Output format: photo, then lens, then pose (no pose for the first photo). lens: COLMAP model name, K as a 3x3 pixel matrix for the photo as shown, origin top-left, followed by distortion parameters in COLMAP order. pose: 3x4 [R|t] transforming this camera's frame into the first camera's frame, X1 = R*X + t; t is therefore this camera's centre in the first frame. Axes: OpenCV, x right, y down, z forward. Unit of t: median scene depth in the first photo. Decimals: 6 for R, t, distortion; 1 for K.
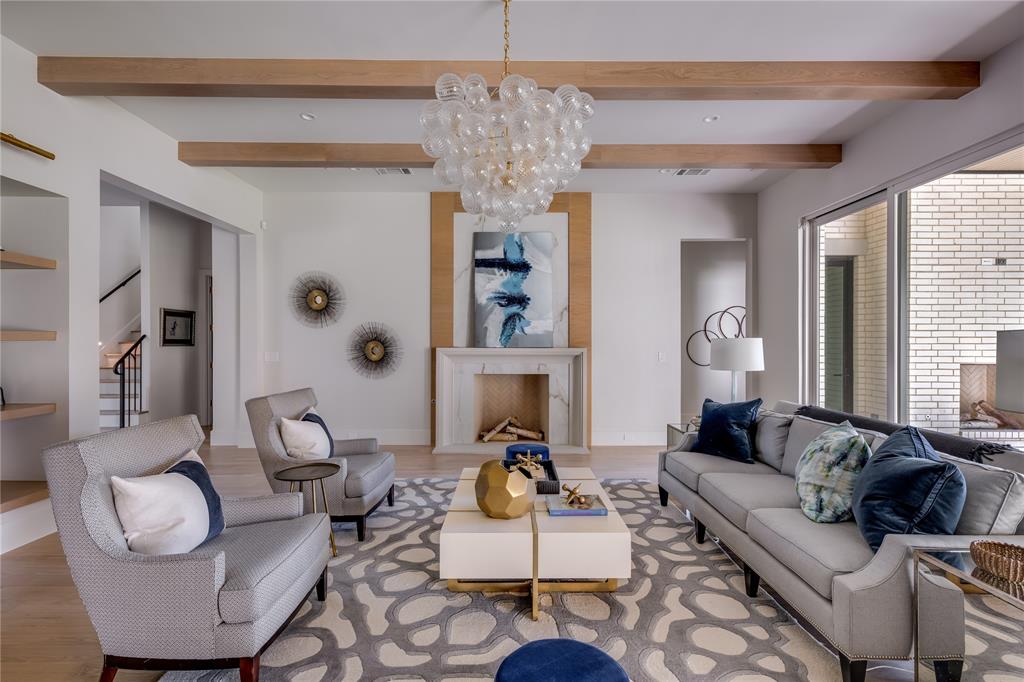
lens RADIAL K [[467.0, 0, 511.6], [0, 467.0, 342.4], [0, 0, 1]] dist [0.003531, 0.000472]
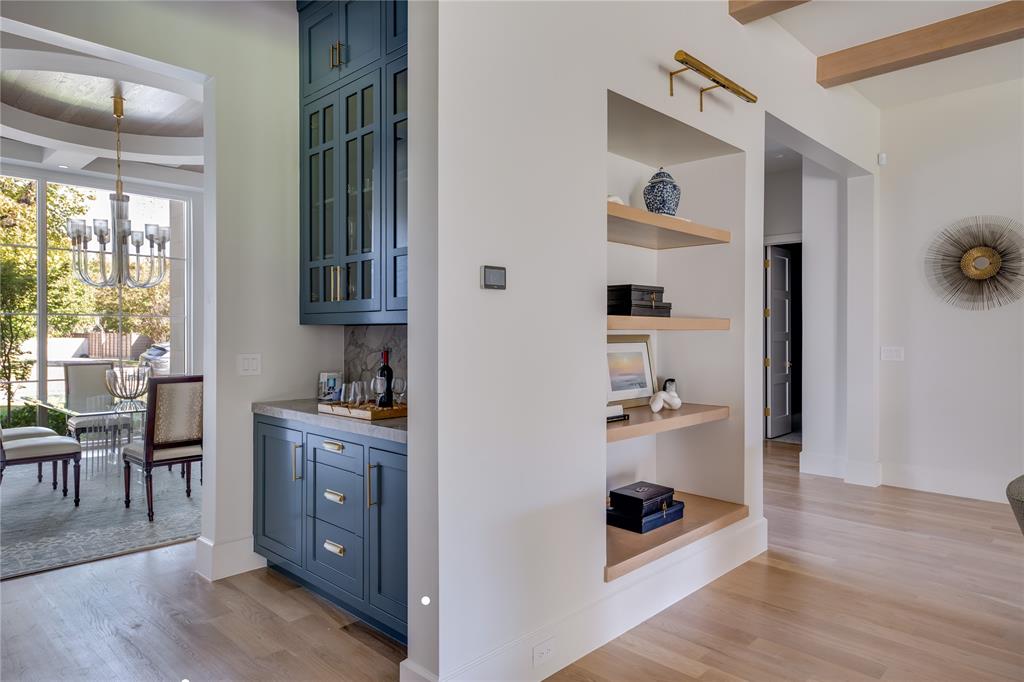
lens RADIAL K [[637.1, 0, 512.0], [0, 637.1, 338.8], [0, 0, 1]] dist [-0.000600, 0.000098]
pose [[0.710512, 0.006220, -0.703657, -0.262128], [-0.000207, 0.999963, 0.008630, 0.001455], [0.703685, -0.005986, 0.710487, -0.032304]]
